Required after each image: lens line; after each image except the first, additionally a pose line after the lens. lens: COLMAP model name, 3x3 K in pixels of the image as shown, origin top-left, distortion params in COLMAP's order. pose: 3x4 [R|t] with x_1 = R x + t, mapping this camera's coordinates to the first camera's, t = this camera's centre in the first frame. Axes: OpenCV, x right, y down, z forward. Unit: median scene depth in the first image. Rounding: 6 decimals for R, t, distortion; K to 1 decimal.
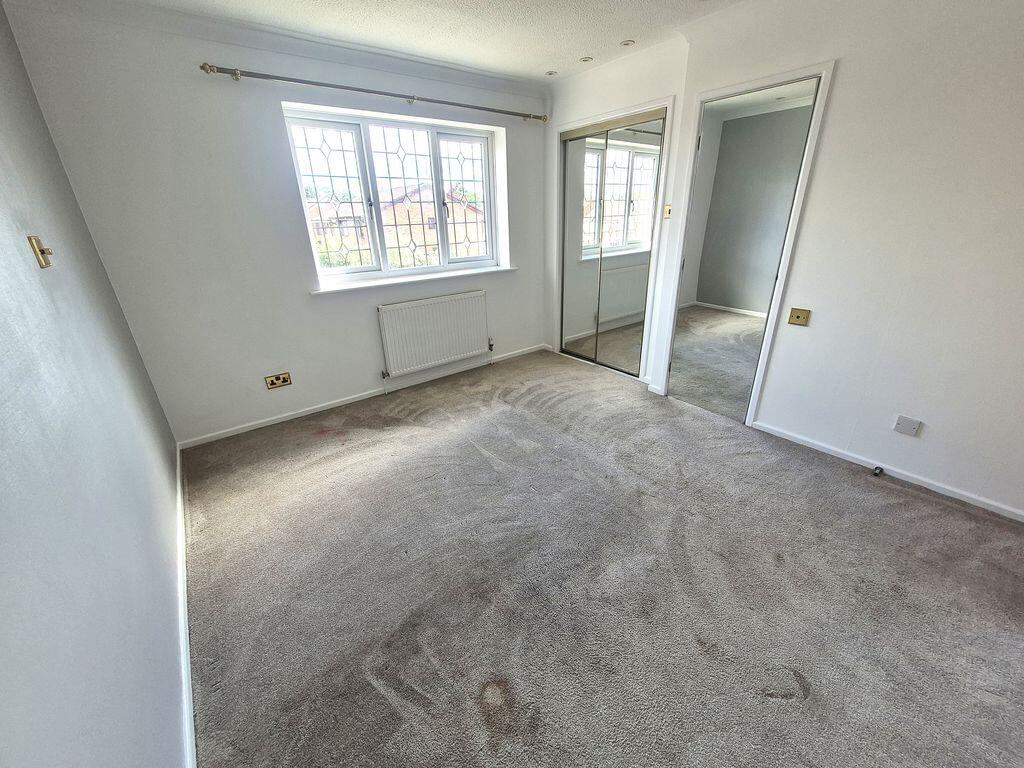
lens RADIAL K [[404.7, 0, 515.0], [0, 404.7, 384.3], [0, 0, 1]] dist [-0.001404, -0.000557]
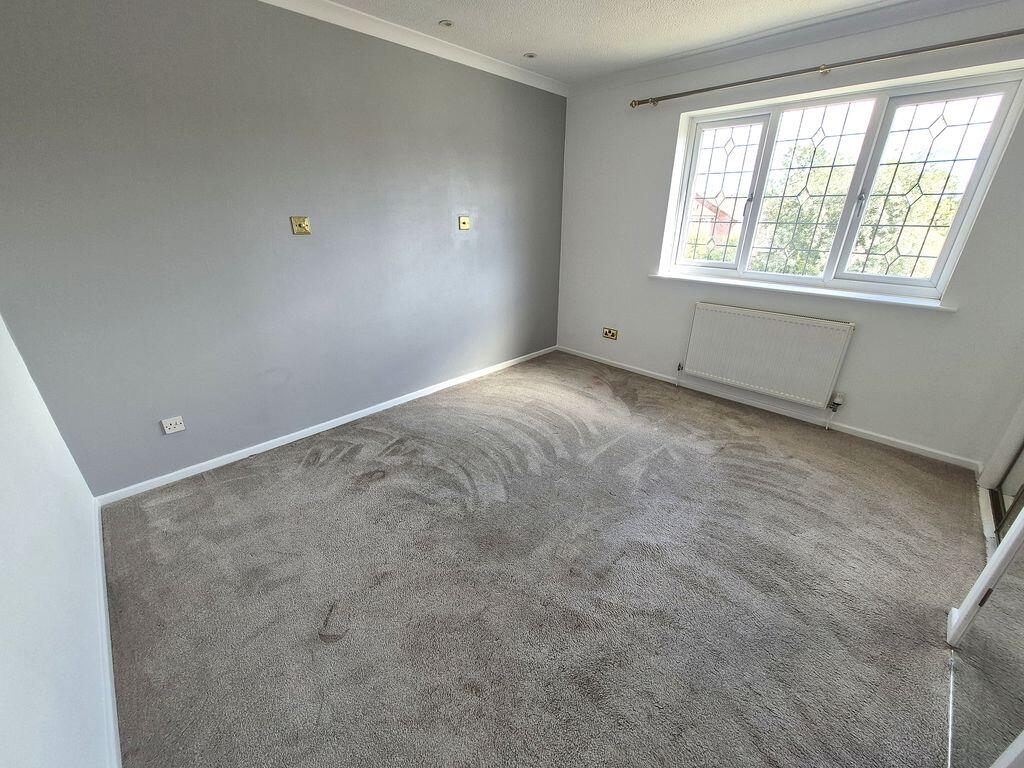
lens RADIAL K [[404.7, 0, 515.0], [0, 404.7, 384.3], [0, 0, 1]] dist [-0.001404, -0.000557]
pose [[0.123509, 0.411160, -0.903157, 0.584625], [-0.391342, 0.856546, 0.336423, -0.172491], [0.911920, 0.311892, 0.266695, 0.369907]]
